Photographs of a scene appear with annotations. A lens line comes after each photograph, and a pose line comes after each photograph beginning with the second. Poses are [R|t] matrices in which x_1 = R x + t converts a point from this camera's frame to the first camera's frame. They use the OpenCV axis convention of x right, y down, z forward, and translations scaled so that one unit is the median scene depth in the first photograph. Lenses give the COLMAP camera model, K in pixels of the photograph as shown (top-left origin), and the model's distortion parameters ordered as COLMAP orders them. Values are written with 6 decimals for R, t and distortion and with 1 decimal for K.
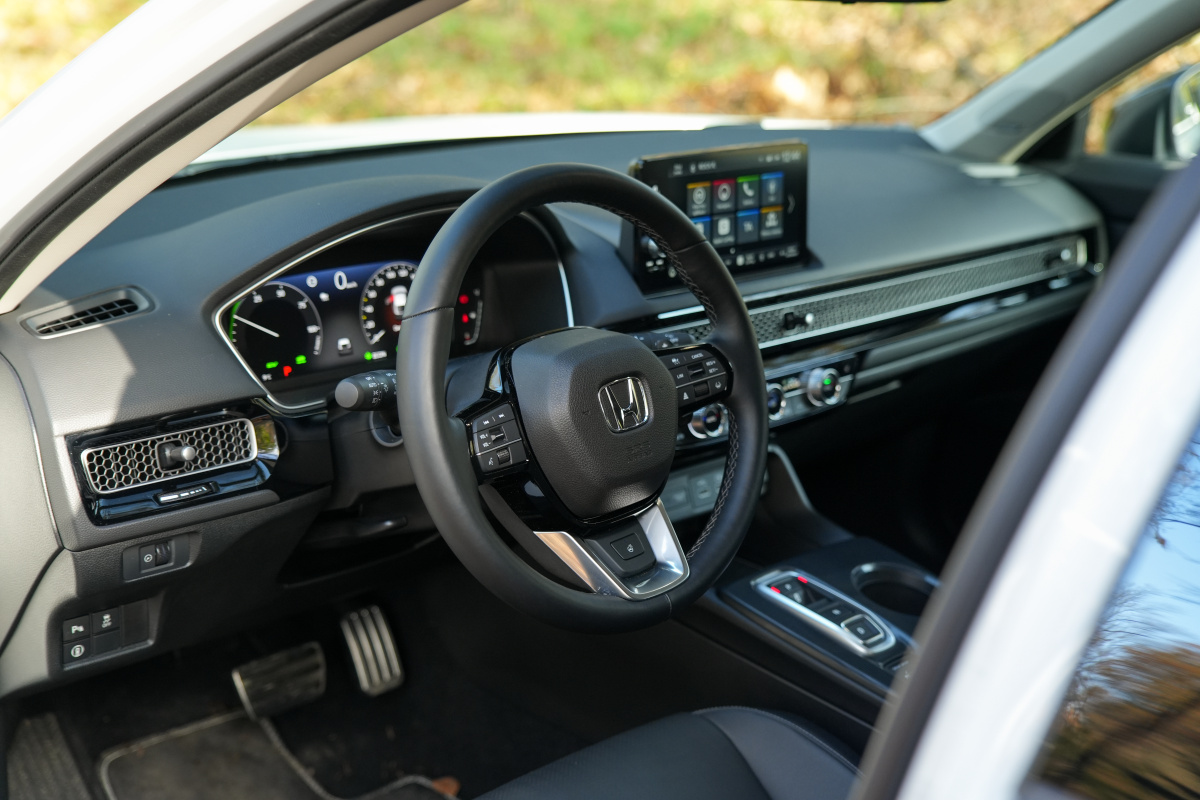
lens RADIAL K [[1746.4, 0, 600.0], [0, 1746.4, 400.0], [0, 0, 1]] dist [0.016940, 0.011717]
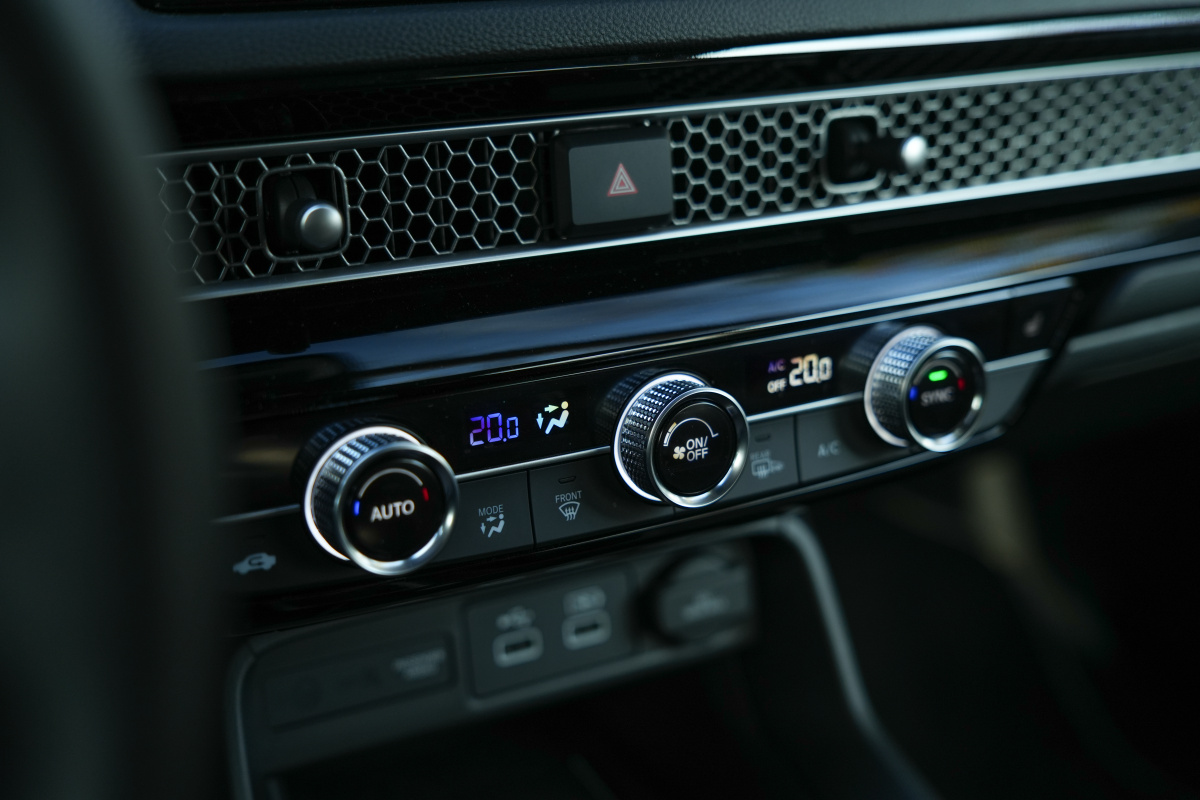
lens RADIAL K [[1746.4, 0, 600.0], [0, 1746.4, 400.0], [0, 0, 1]] dist [0.016940, 0.011717]
pose [[0.971207, 0.143350, -0.190282, 0.142788], [-0.112638, 0.980100, 0.163454, -0.051793], [0.209926, -0.137315, 0.968027, 0.767406]]
